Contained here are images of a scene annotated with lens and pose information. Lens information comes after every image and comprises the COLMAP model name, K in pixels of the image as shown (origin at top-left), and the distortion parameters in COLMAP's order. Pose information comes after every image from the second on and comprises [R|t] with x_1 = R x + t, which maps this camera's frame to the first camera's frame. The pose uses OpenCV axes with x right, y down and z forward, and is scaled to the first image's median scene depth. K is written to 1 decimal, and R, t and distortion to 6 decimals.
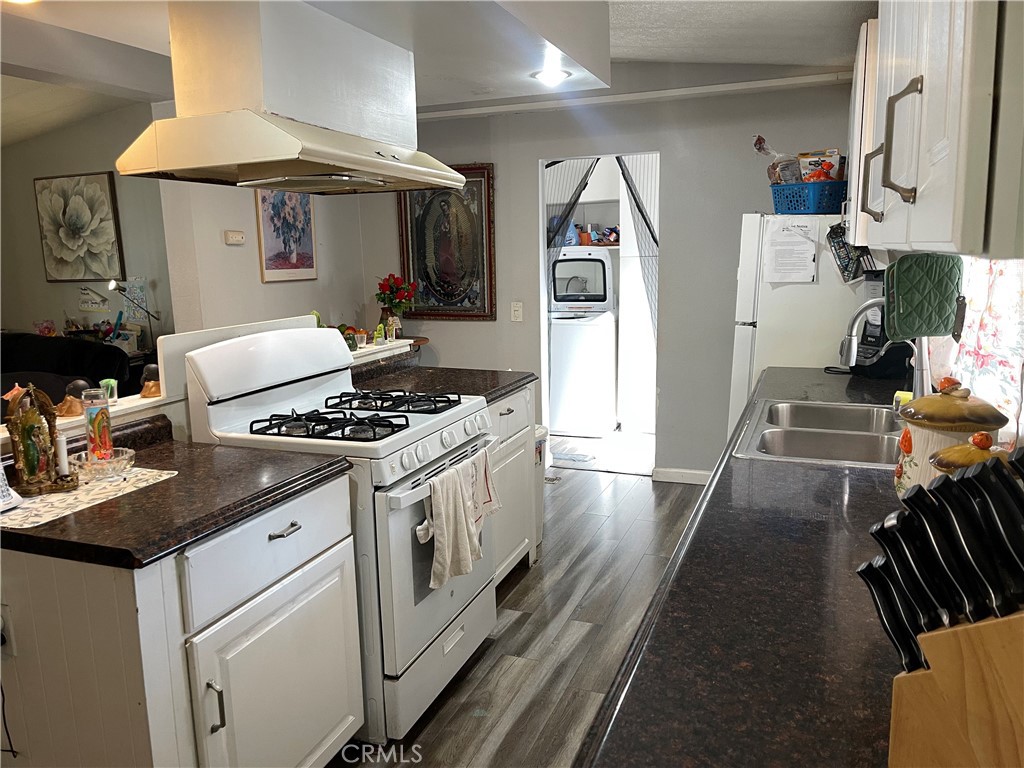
lens RADIAL K [[773.7, 0, 509.5], [0, 773.7, 380.0], [0, 0, 1]] dist [0.054854, -0.074982]
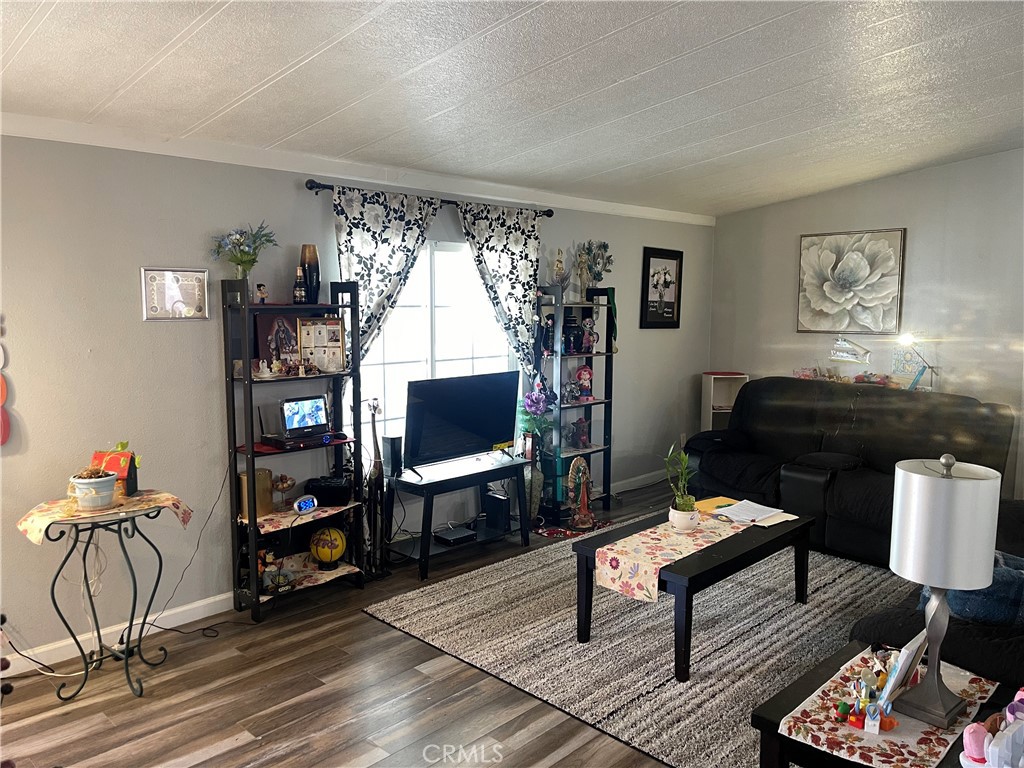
lens RADIAL K [[773.7, 0, 506.9], [0, 773.7, 389.7], [0, 0, 1]] dist [0.054854, -0.074982]
pose [[0.919329, 0.075711, -0.386137, -0.559950], [-0.092796, 0.995352, -0.025771, 0.017568], [0.382391, 0.059524, 0.922081, -0.127478]]
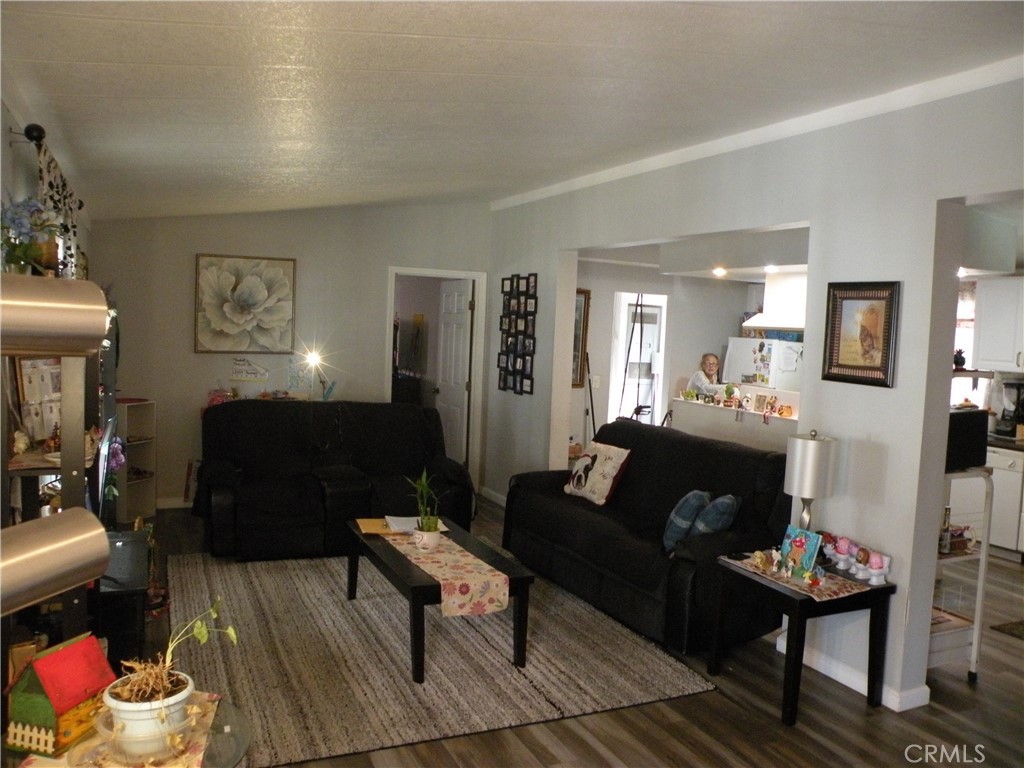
lens RADIAL K [[821.1, 0, 516.3], [0, 821.1, 375.4], [0, 0, 1]] dist [-0.168615, 0.145858]
pose [[0.691414, 0.010742, 0.722379, -1.105583], [0.061350, 0.995405, -0.073522, 0.009312], [-0.719849, 0.095152, 0.687578, -0.031290]]
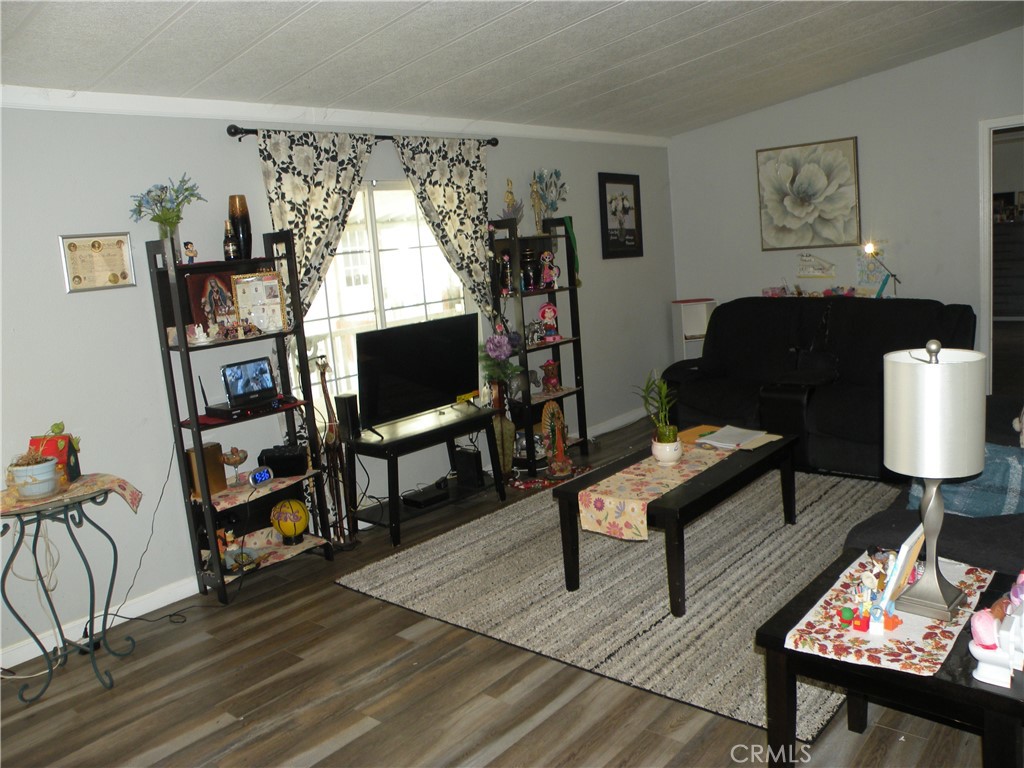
lens RADIAL K [[821.1, 0, 515.5], [0, 821.1, 380.3], [0, 0, 1]] dist [-0.168615, 0.145858]
pose [[0.943281, 0.001664, -0.331992, -0.566719], [0.003199, 0.999895, 0.014101, 0.029626], [0.331981, -0.014364, 0.943177, -0.107374]]
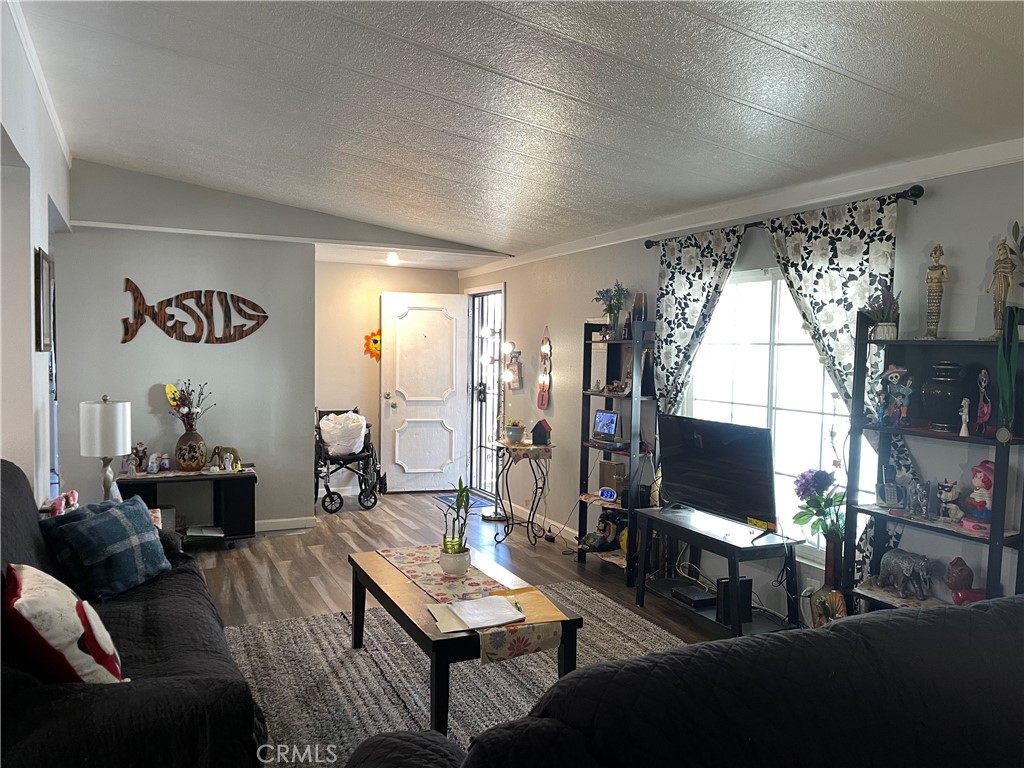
lens RADIAL K [[773.7, 0, 508.4], [0, 773.7, 385.8], [0, 0, 1]] dist [0.054854, -0.074982]
pose [[-0.691333, 0.050395, -0.720776, -0.281719], [-0.119585, 0.975826, 0.182927, -0.145818], [0.712571, 0.212658, -0.668595, 0.890876]]
